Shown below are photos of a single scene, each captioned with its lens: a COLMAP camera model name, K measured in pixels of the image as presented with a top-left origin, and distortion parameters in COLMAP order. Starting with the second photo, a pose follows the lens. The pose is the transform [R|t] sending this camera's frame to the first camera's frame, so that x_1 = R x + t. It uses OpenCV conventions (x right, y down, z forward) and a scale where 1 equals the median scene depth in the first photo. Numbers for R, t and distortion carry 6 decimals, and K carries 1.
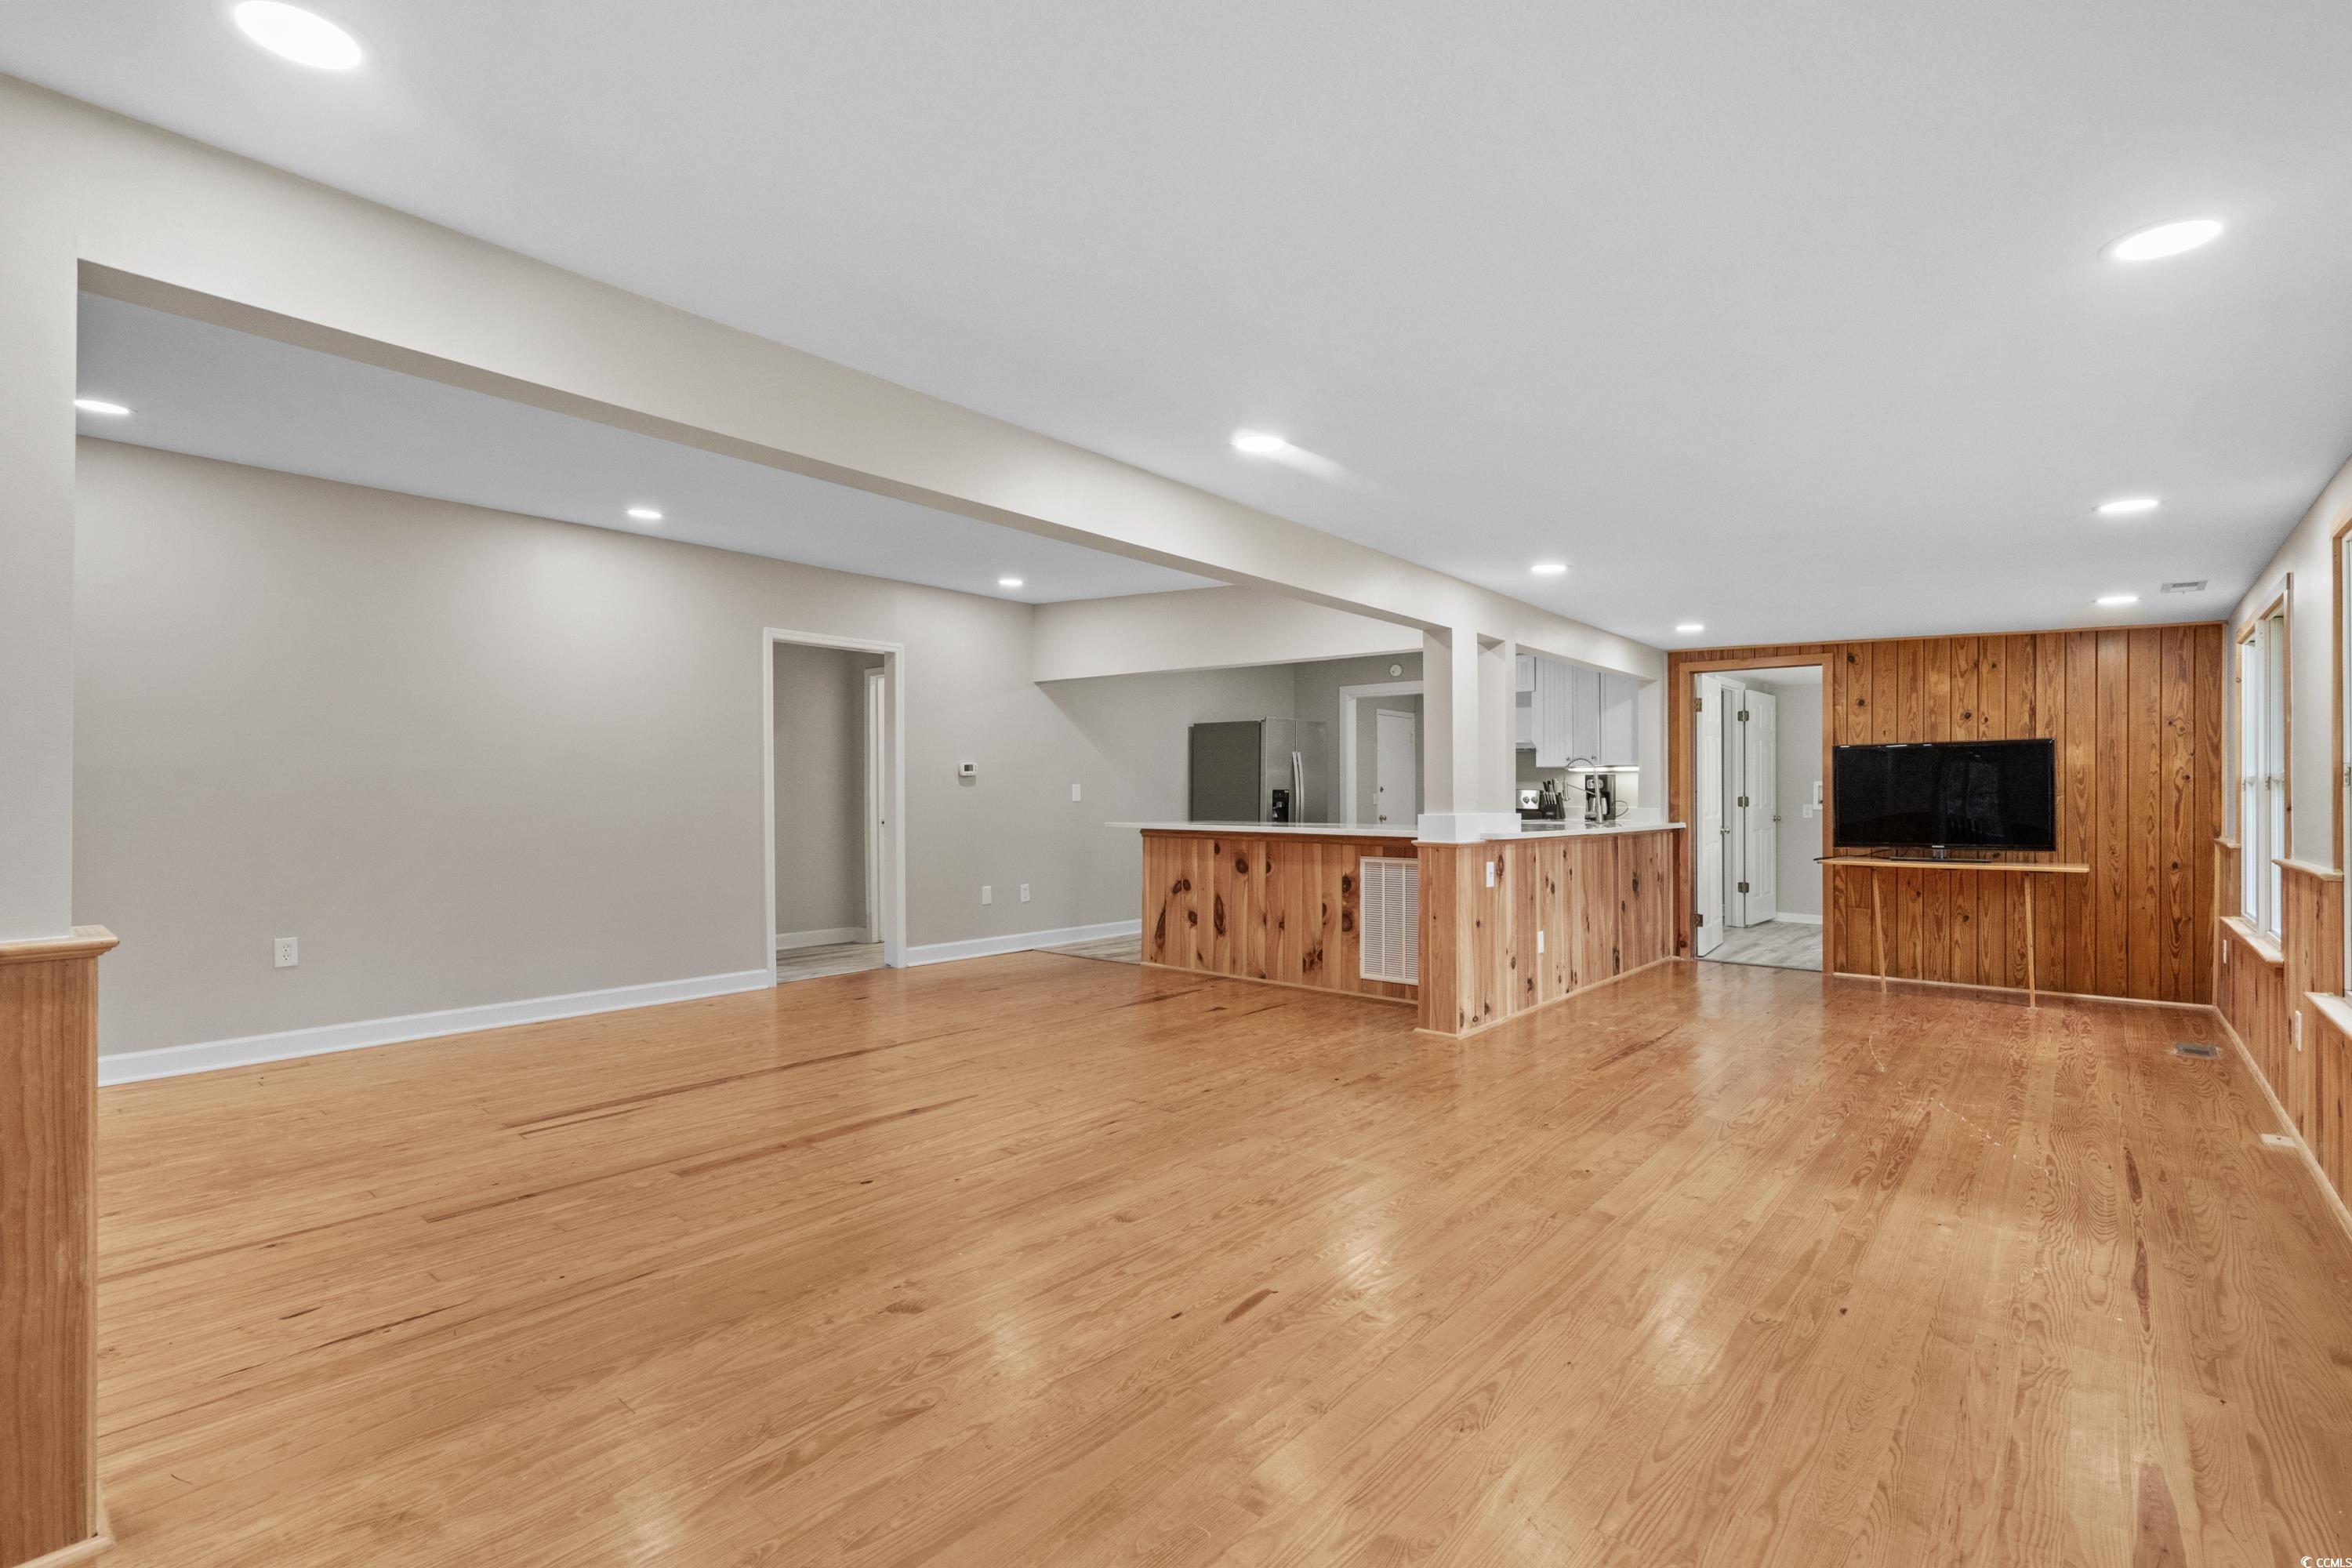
lens RADIAL K [[1080.3, 0, 1165.1], [0, 1080.3, 788.0], [0, 0, 1]] dist [-0.004324, 0.000314]
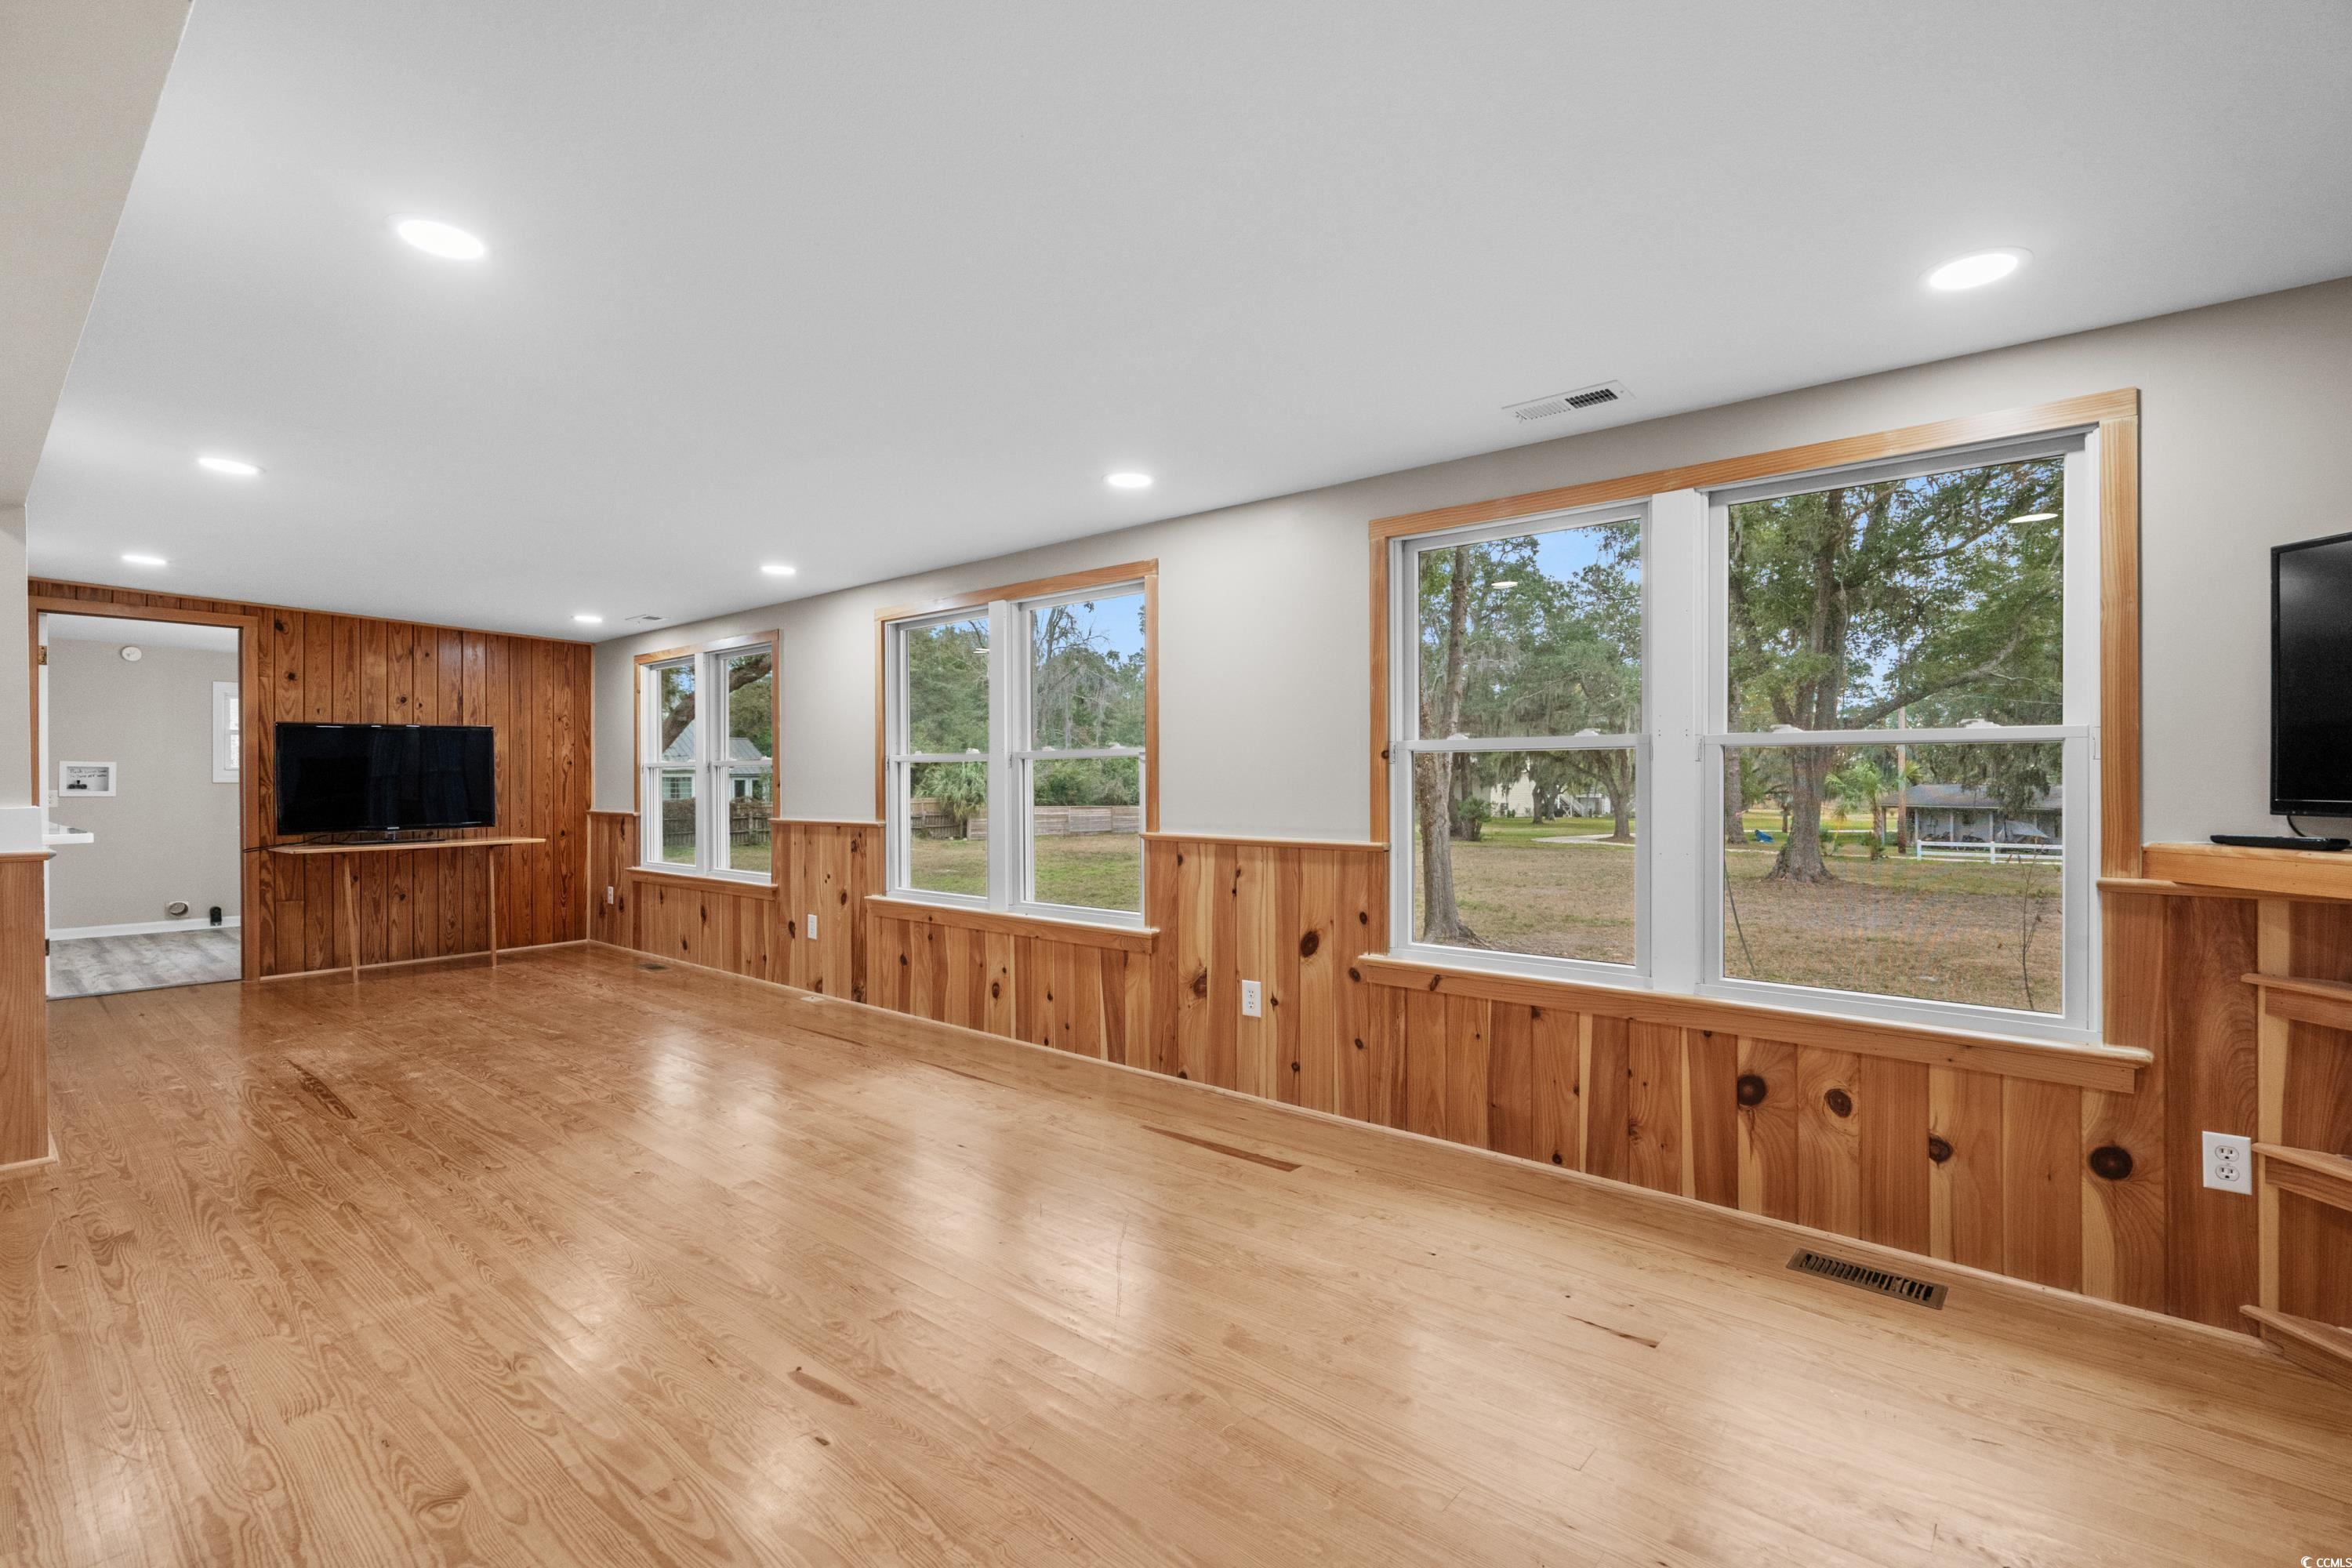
lens RADIAL K [[1067.3, 0, 1167.9], [0, 1067.3, 782.6], [0, 0, 1]] dist [-0.017023, 0.012107]
pose [[-0.002031, -0.004856, 0.999986, -0.276803], [-0.004601, 0.999978, 0.004846, 0.003549], [-0.999987, -0.004591, -0.002054, 0.277432]]
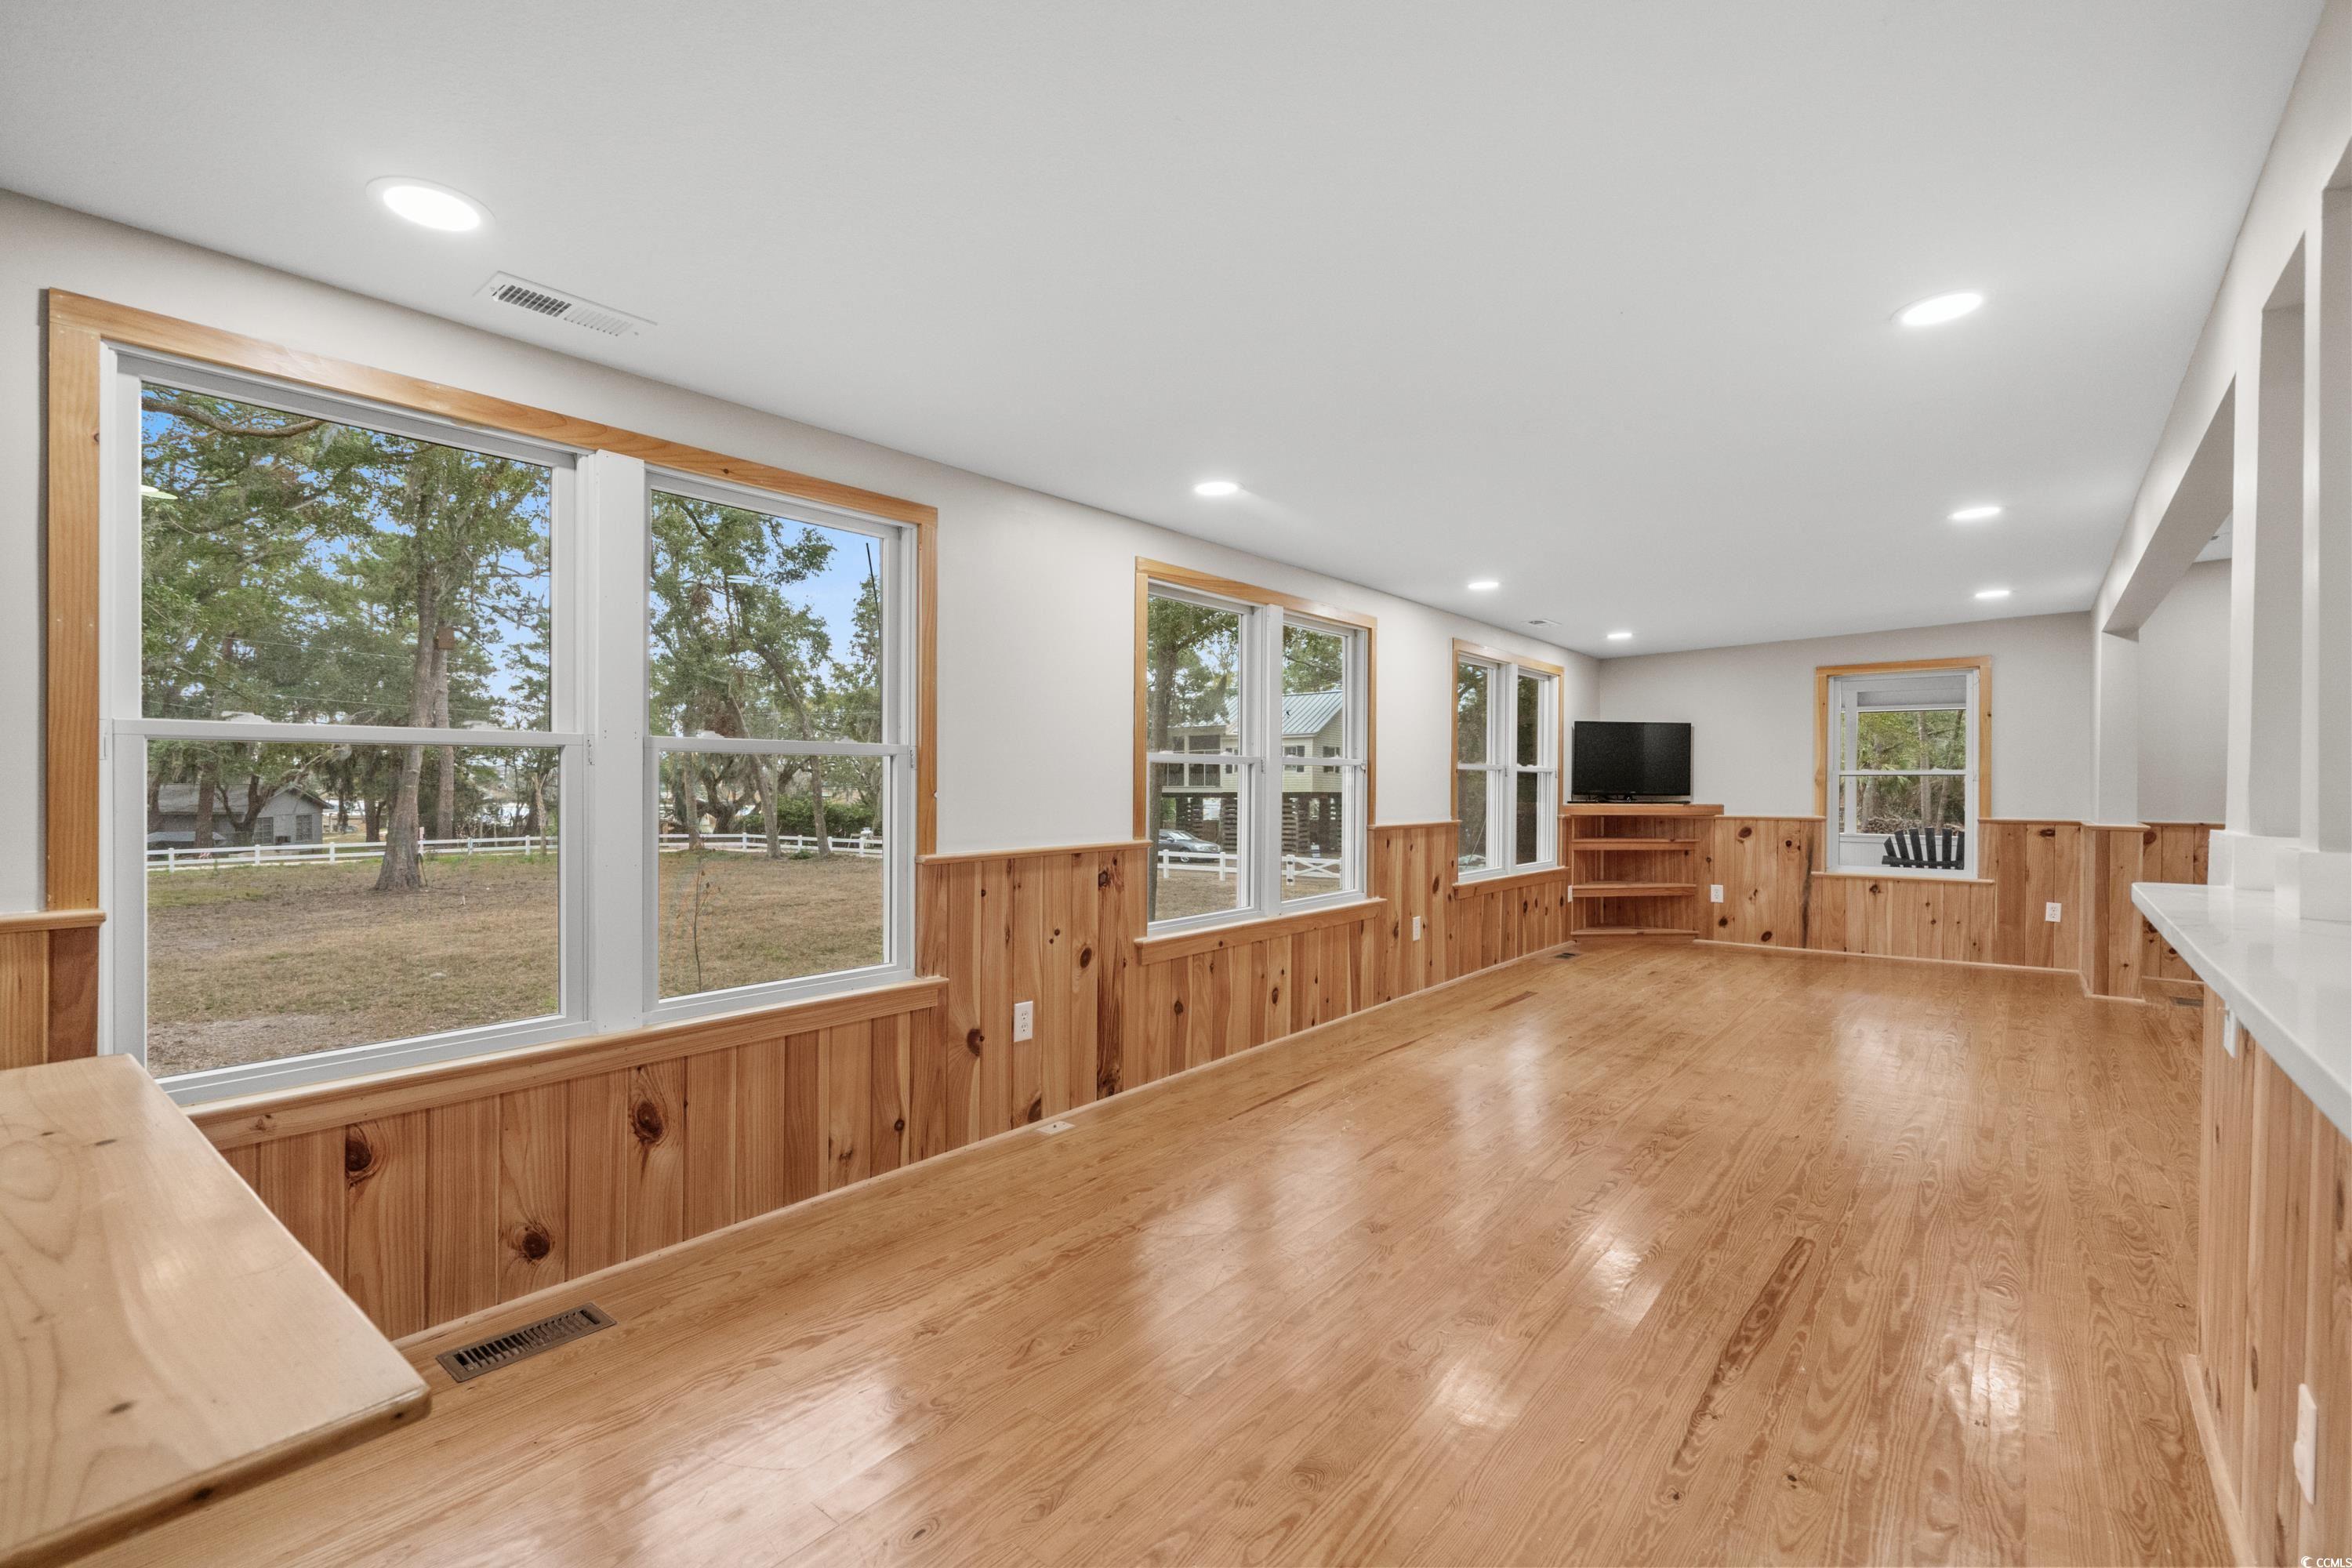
lens RADIAL K [[1059.8, 0, 1169.1], [0, 1059.8, 789.0], [0, 0, 1]] dist [-0.004971, 0.001476]
pose [[-0.999568, -0.004278, -0.029080, 0.537577], [-0.004288, 0.999991, 0.000282, 0.008619], [0.029079, 0.000407, -0.999577, 1.106259]]
